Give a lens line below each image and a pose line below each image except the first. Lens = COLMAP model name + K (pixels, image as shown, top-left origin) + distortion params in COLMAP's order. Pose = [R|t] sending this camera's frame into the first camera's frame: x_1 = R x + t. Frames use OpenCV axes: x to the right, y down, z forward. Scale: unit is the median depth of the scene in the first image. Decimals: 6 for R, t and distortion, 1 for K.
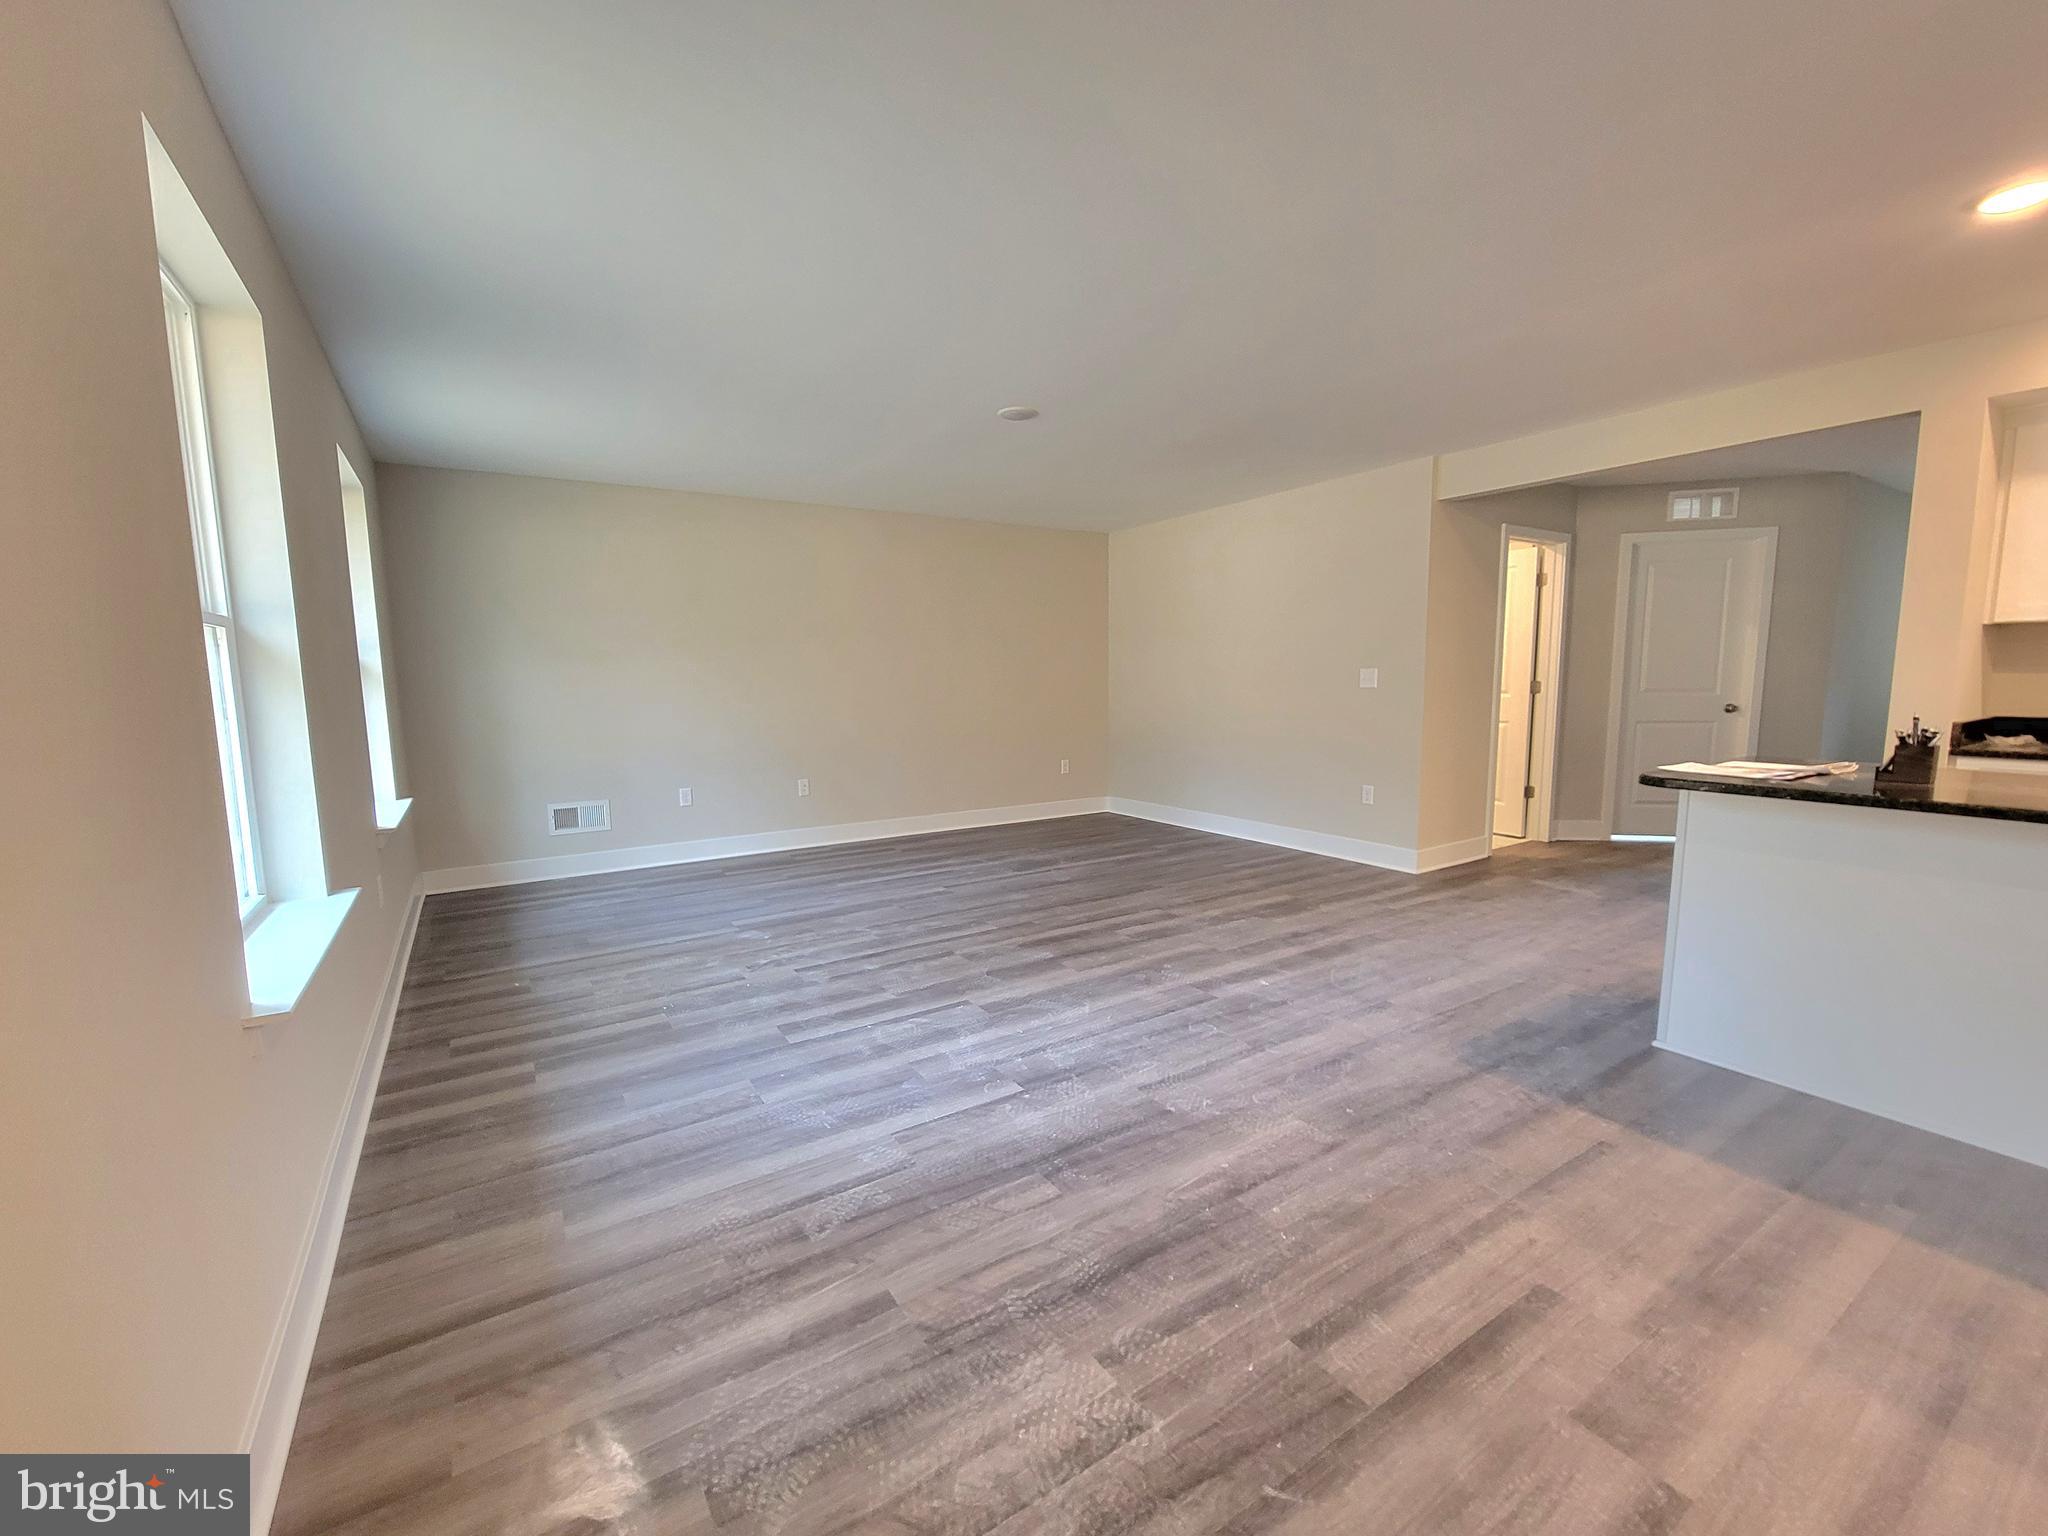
lens RADIAL K [[834.3, 0, 1025.0], [0, 834.3, 766.5], [0, 0, 1]] dist [-0.002272, 0.001048]
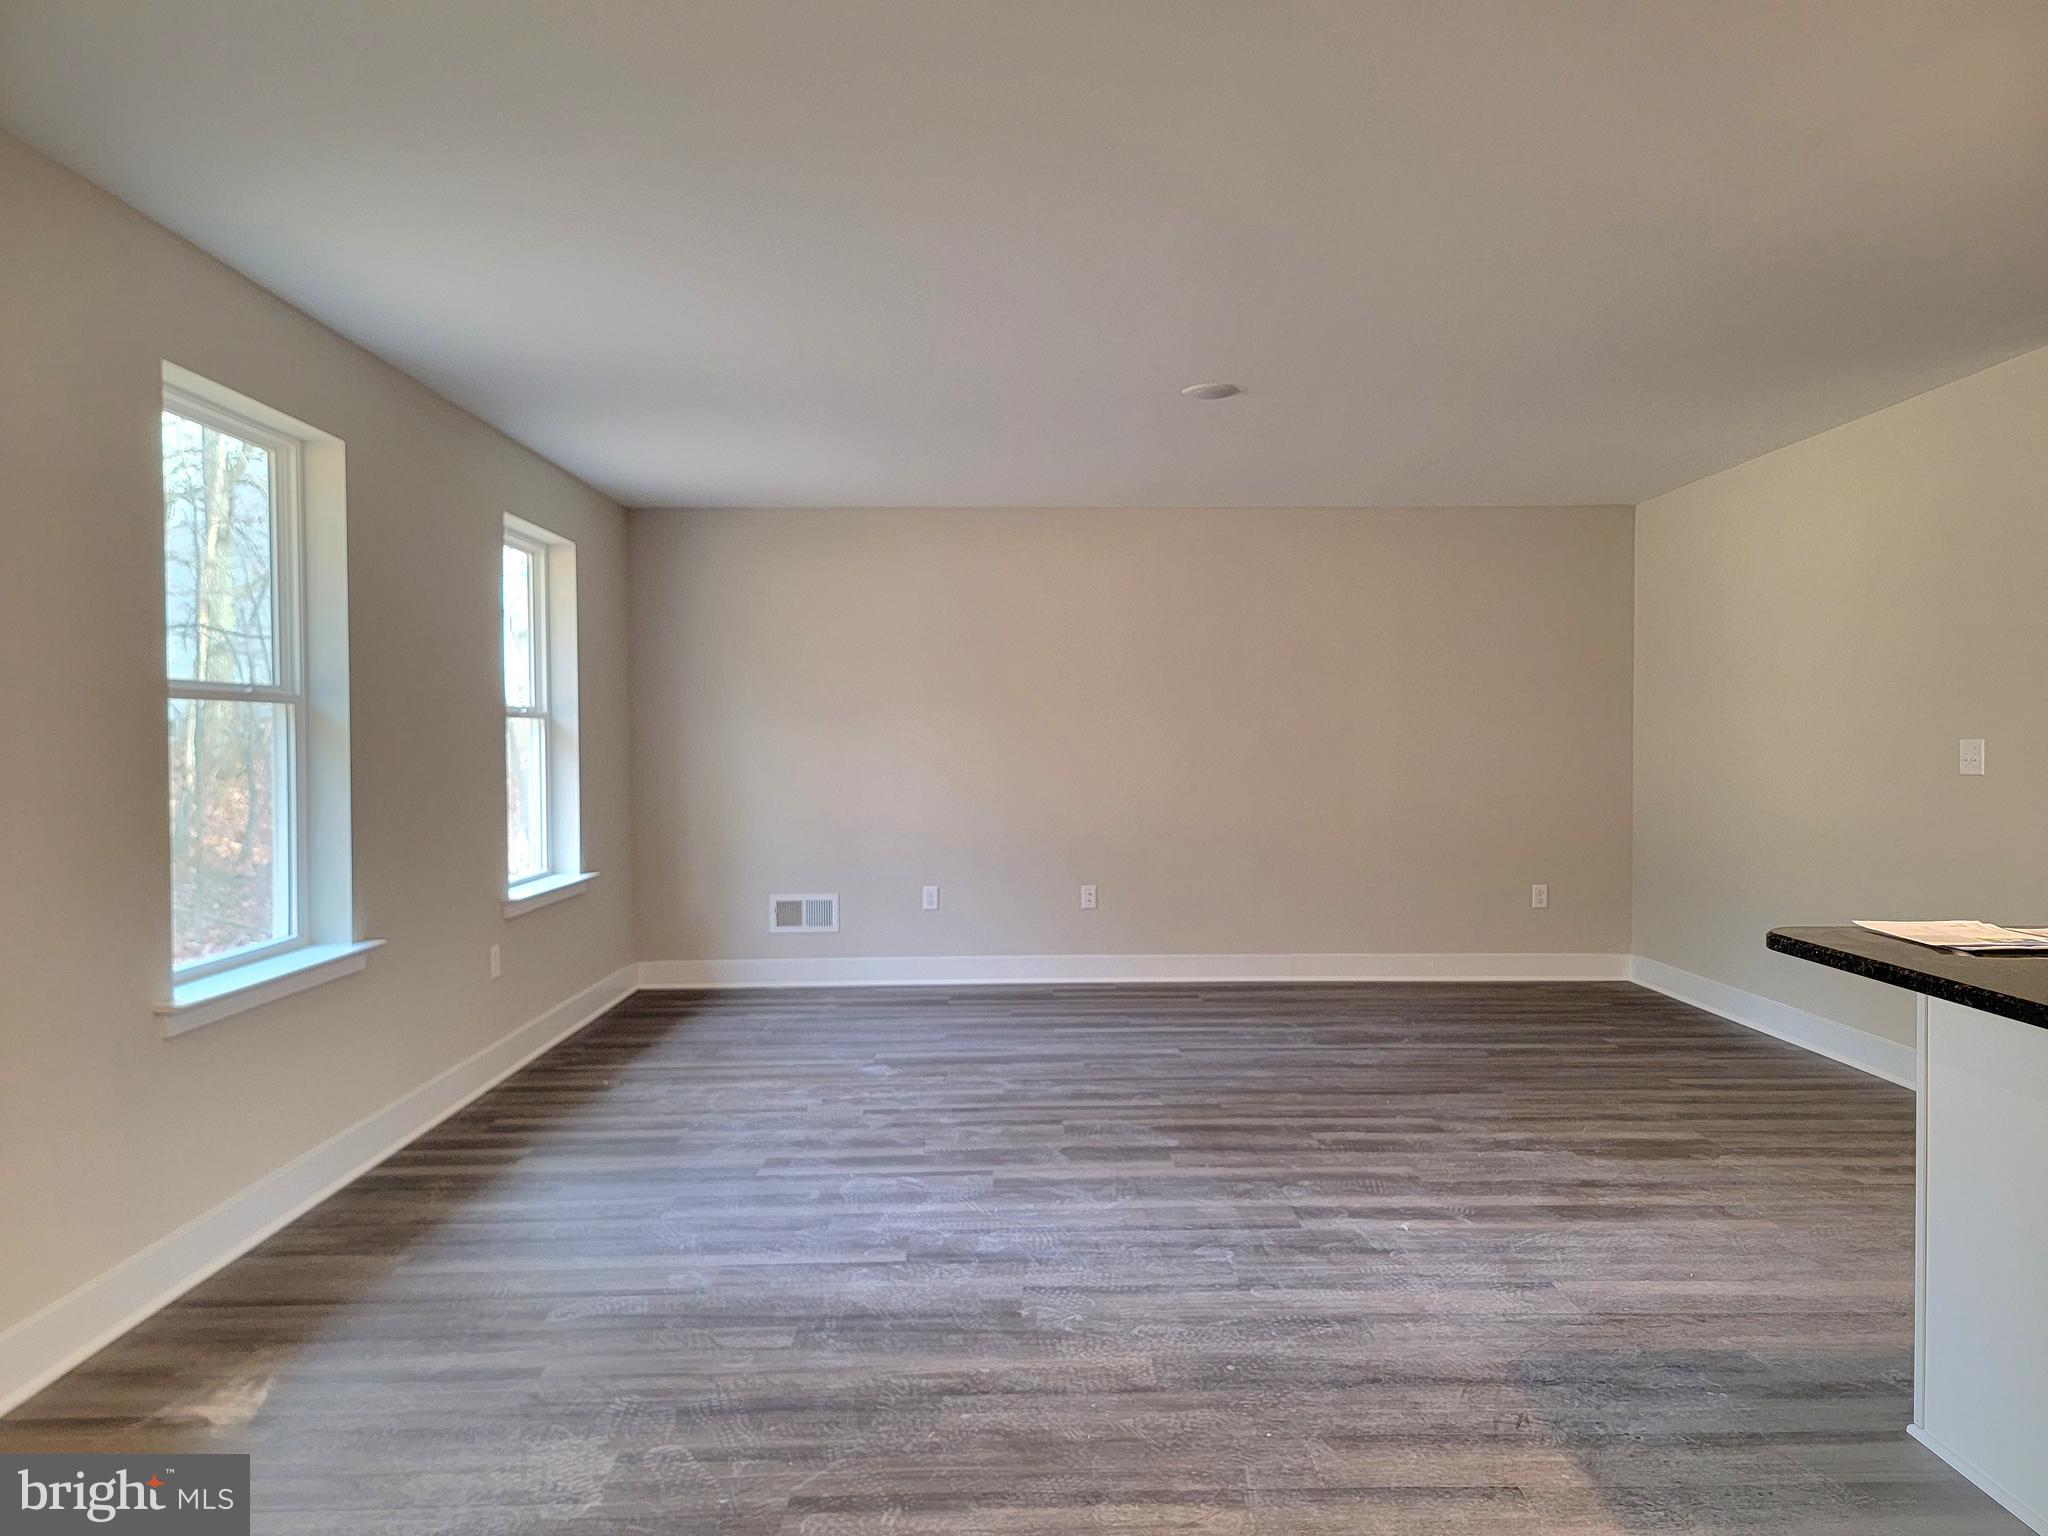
lens RADIAL K [[1420.3, 0, 1085.3], [0, 1420.3, 736.0], [0, 0, 1]] dist [0.043293, -0.026033]
pose [[0.865347, 0.007819, -0.501113, 0.699498], [-0.061217, 0.994040, -0.090203, -0.004027], [0.497421, 0.108734, 0.860668, -0.134938]]
